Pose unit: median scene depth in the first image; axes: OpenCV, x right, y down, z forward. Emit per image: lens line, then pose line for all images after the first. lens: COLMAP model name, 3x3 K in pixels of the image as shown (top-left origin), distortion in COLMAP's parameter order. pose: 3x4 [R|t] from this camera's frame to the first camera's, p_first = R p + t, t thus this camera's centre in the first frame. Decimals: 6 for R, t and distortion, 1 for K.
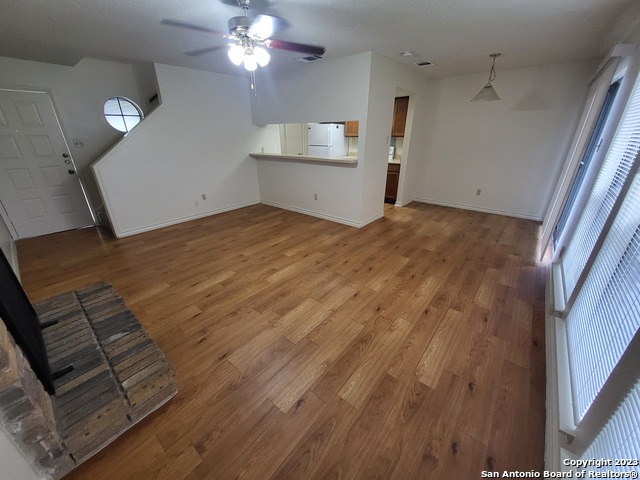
lens RADIAL K [[250.5, 0, 315.1], [0, 250.5, 238.9], [0, 0, 1]] dist [-0.001879, -0.001376]
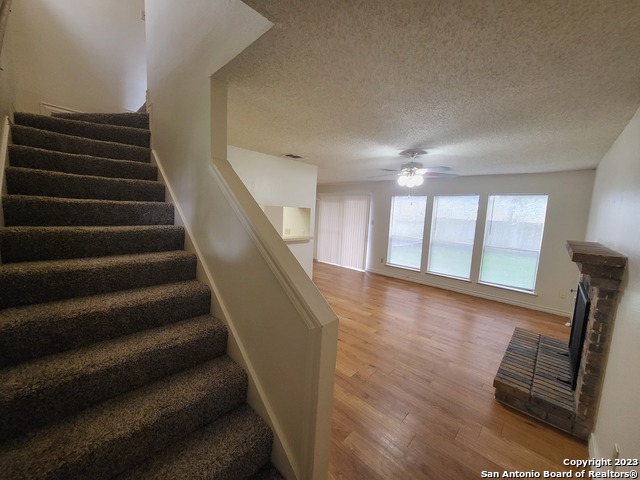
lens RADIAL K [[250.5, 0, 315.6], [0, 250.5, 239.9], [0, 0, 1]] dist [-0.001879, -0.001376]
pose [[0.066604, -0.105499, 0.992186, -1.633823], [0.348390, 0.934267, 0.075953, -0.575906], [-0.934980, 0.340610, 0.098980, 1.274586]]
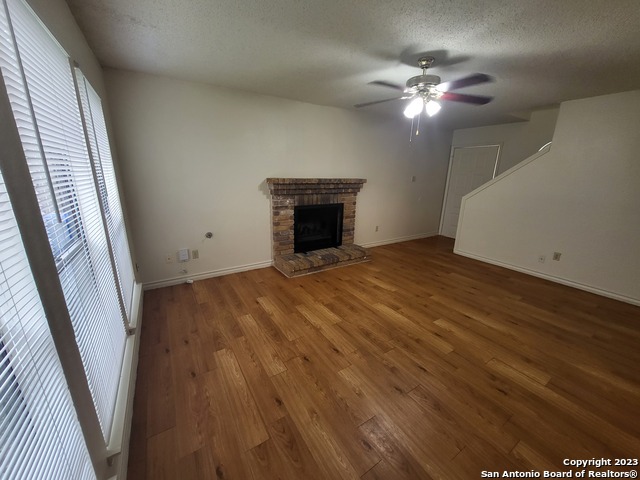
lens RADIAL K [[250.5, 0, 317.9], [0, 250.5, 238.7], [0, 0, 1]] dist [-0.001879, -0.001376]
pose [[-0.305598, 0.246537, -0.919690, 0.845673], [-0.386143, 0.850814, 0.356383, -0.372880], [0.870347, 0.464041, -0.164809, 0.867581]]
